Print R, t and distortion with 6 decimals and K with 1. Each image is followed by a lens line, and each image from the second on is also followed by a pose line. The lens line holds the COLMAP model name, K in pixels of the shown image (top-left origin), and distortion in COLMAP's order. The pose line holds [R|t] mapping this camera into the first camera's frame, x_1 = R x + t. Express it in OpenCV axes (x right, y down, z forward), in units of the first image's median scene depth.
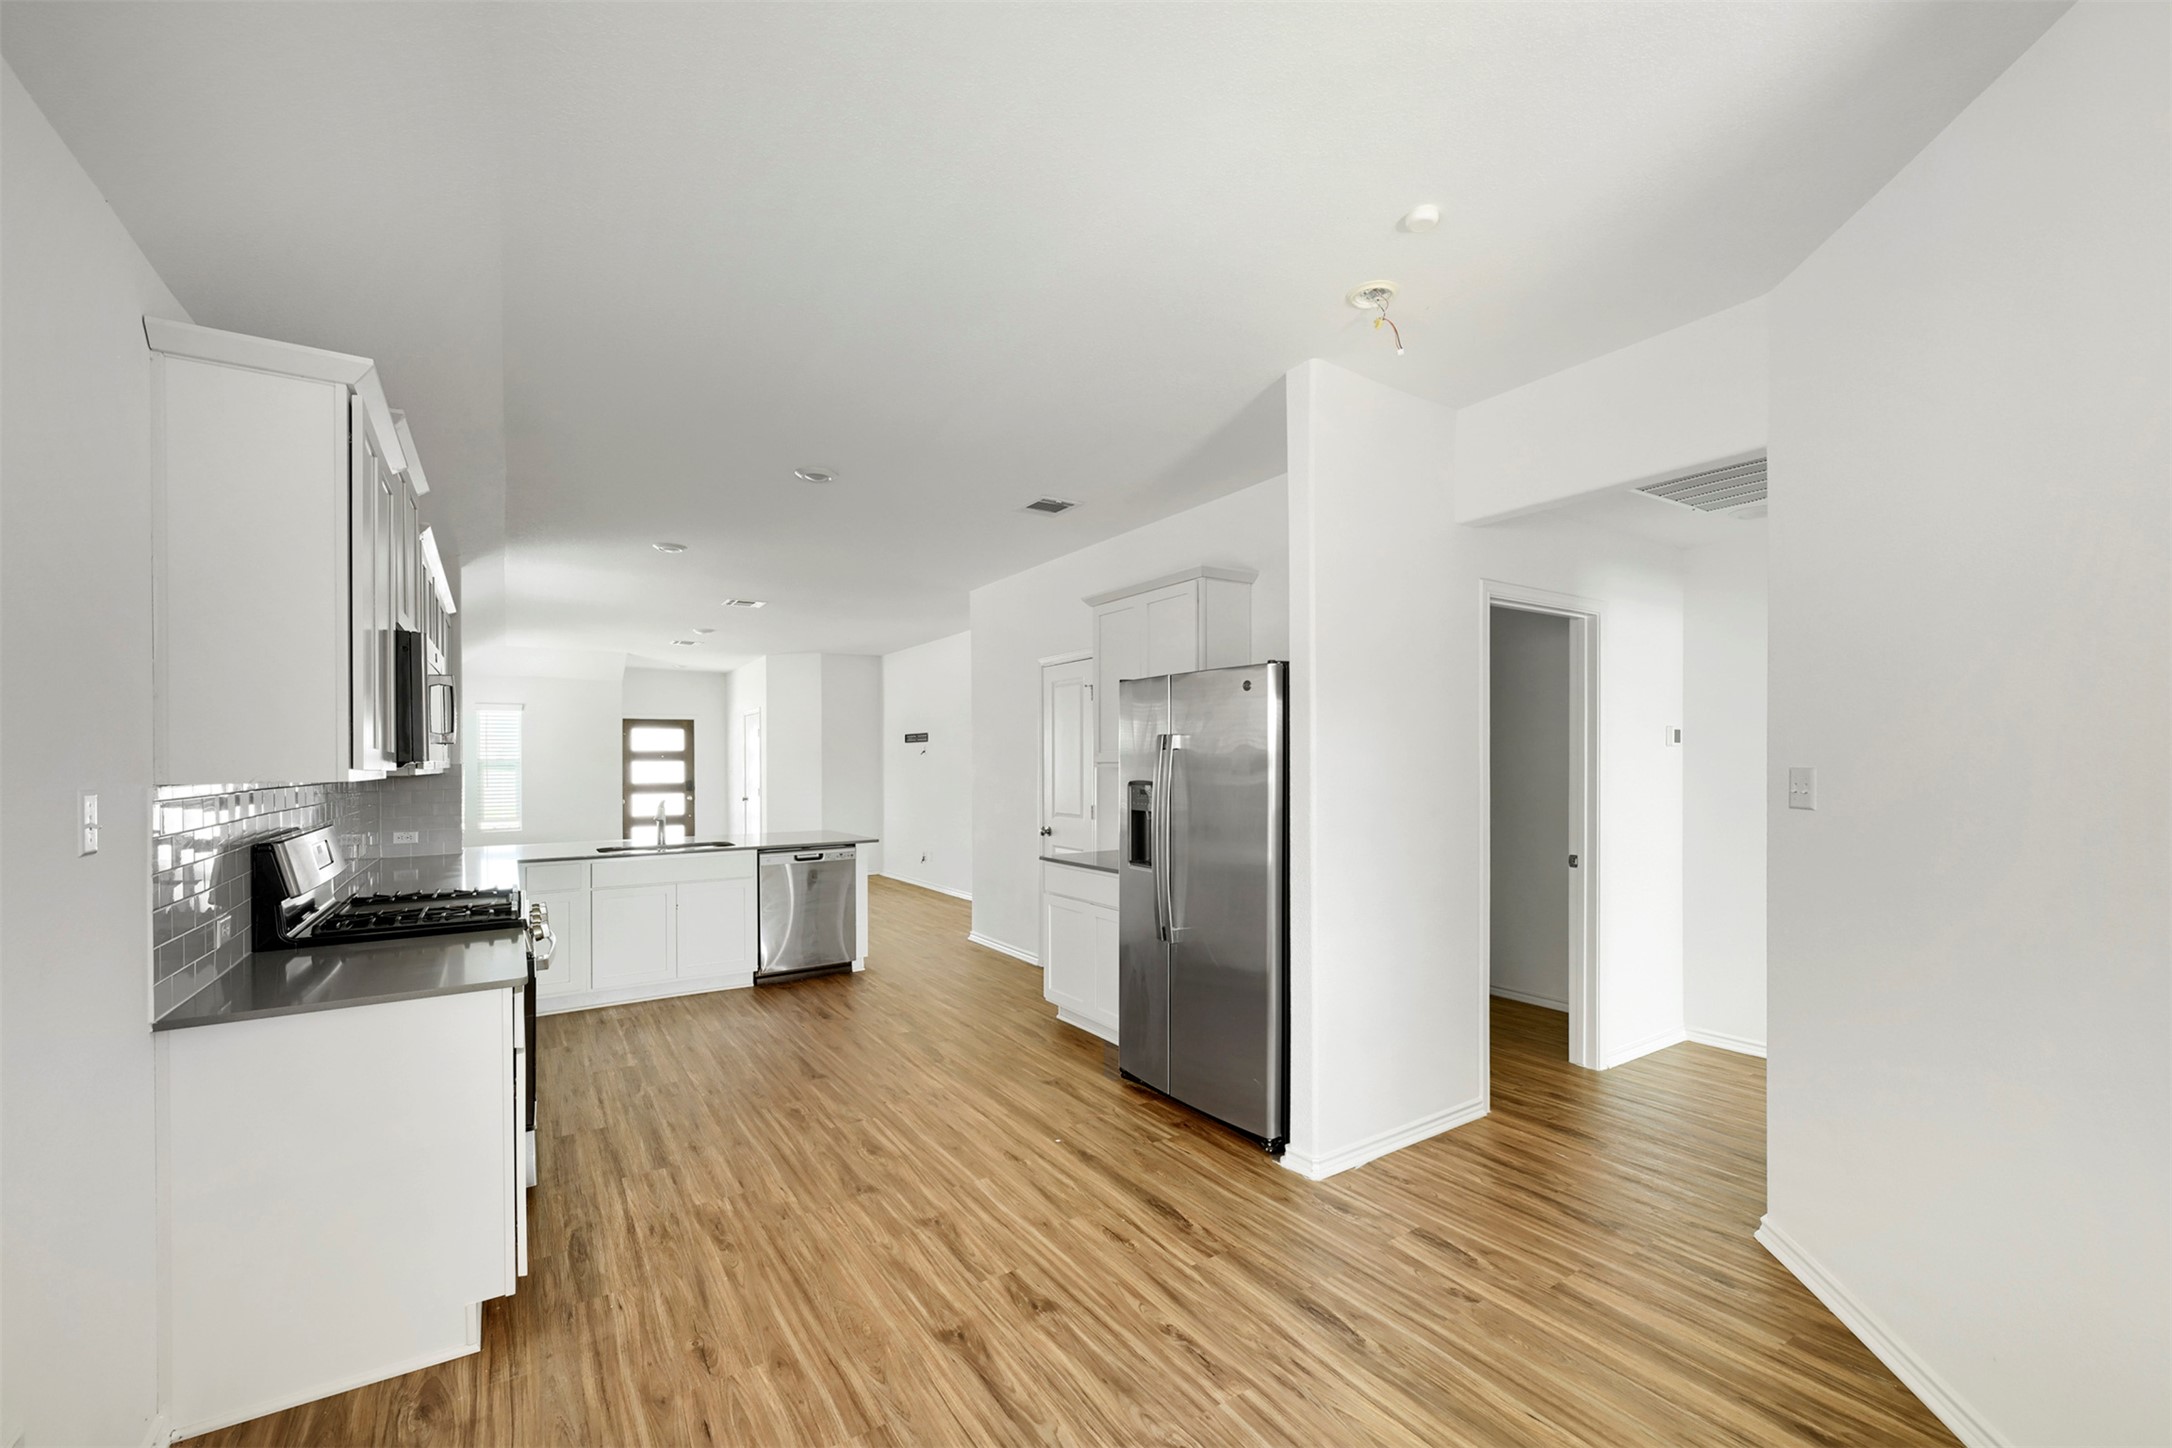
lens RADIAL K [[923.2, 0, 1142.3], [0, 923.2, 738.6], [0, 0, 1]] dist [-0.000767, 0.000384]
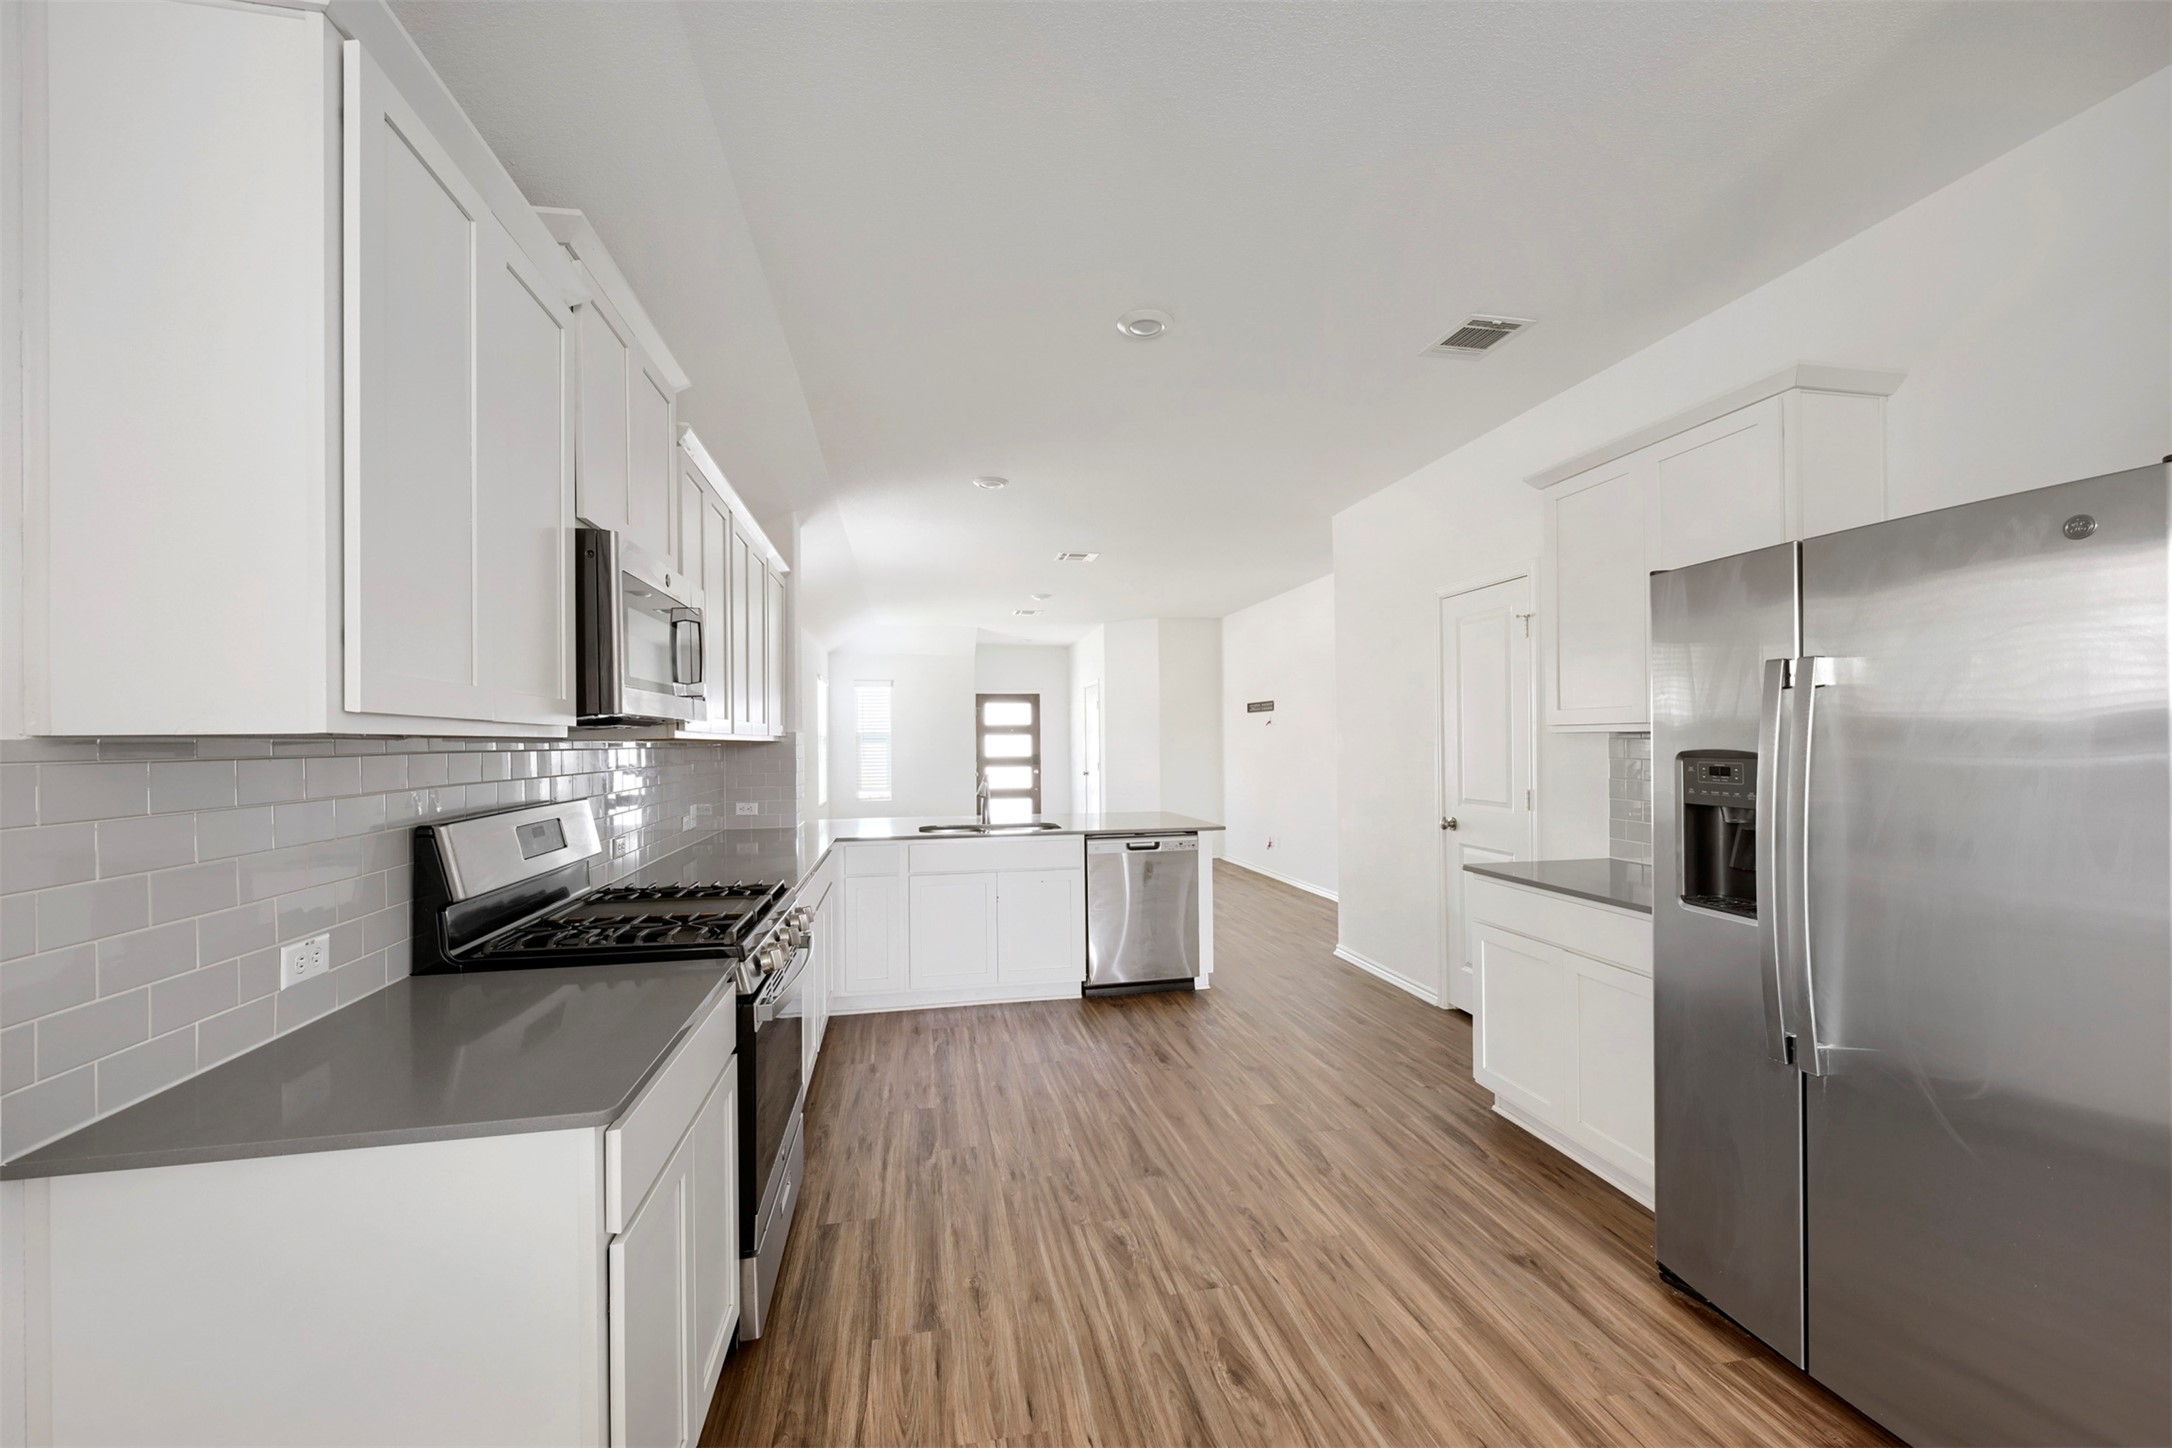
lens RADIAL K [[923.2, 0, 1142.3], [0, 923.2, 738.6], [0, 0, 1]] dist [-0.000767, 0.000384]
pose [[0.937739, 0.001298, -0.347339, -0.088908], [0.007109, 0.999712, 0.022927, 0.016948], [0.347268, -0.023969, 0.937459, 0.268140]]
